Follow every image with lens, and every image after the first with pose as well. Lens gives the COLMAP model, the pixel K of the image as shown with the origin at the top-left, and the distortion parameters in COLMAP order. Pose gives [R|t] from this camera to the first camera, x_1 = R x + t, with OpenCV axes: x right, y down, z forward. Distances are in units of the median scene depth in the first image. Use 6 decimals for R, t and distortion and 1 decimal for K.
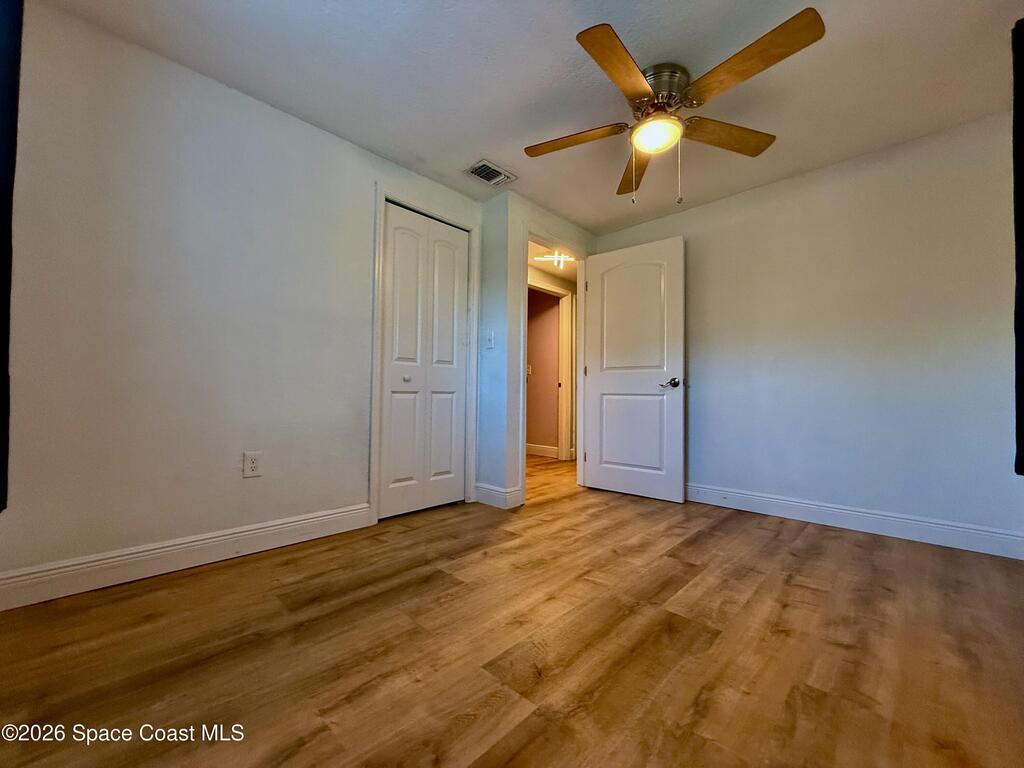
lens RADIAL K [[410.9, 0, 512.6], [0, 410.9, 384.8], [0, 0, 1]] dist [-0.000858, 0.000299]
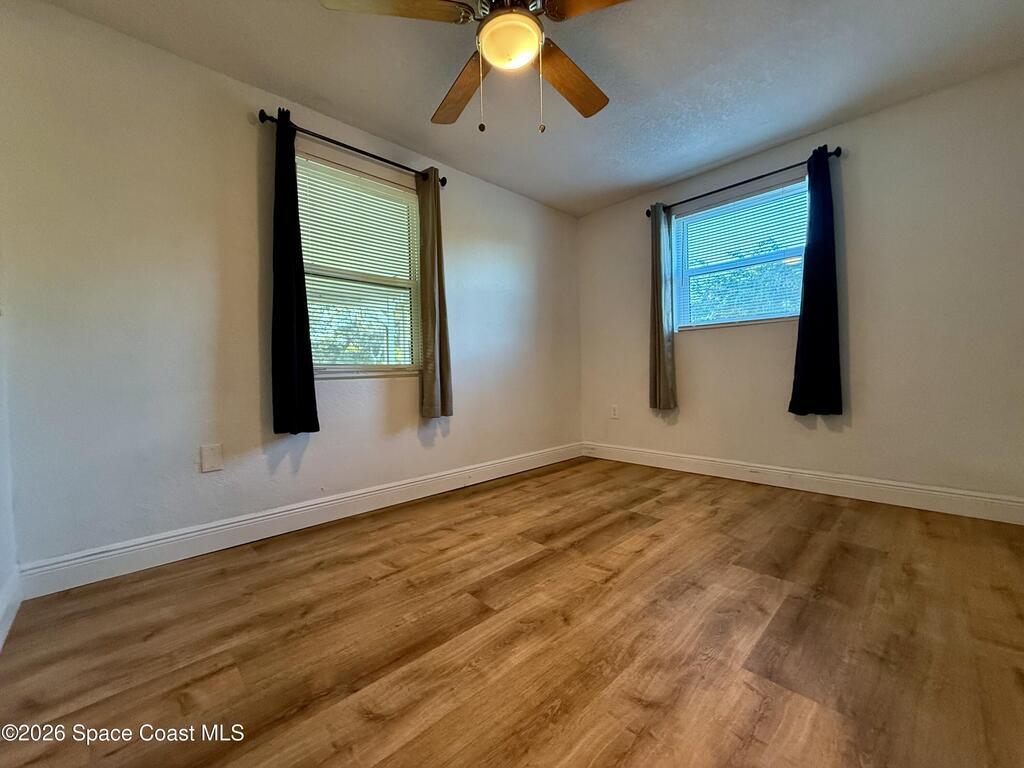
lens RADIAL K [[410.9, 0, 511.5], [0, 410.9, 380.6], [0, 0, 1]] dist [-0.000858, 0.000299]
pose [[-0.999254, 0.012397, 0.036572, 0.361009], [0.012081, 0.999888, -0.008845, 0.041231], [-0.036678, -0.008397, -0.999292, 1.944292]]
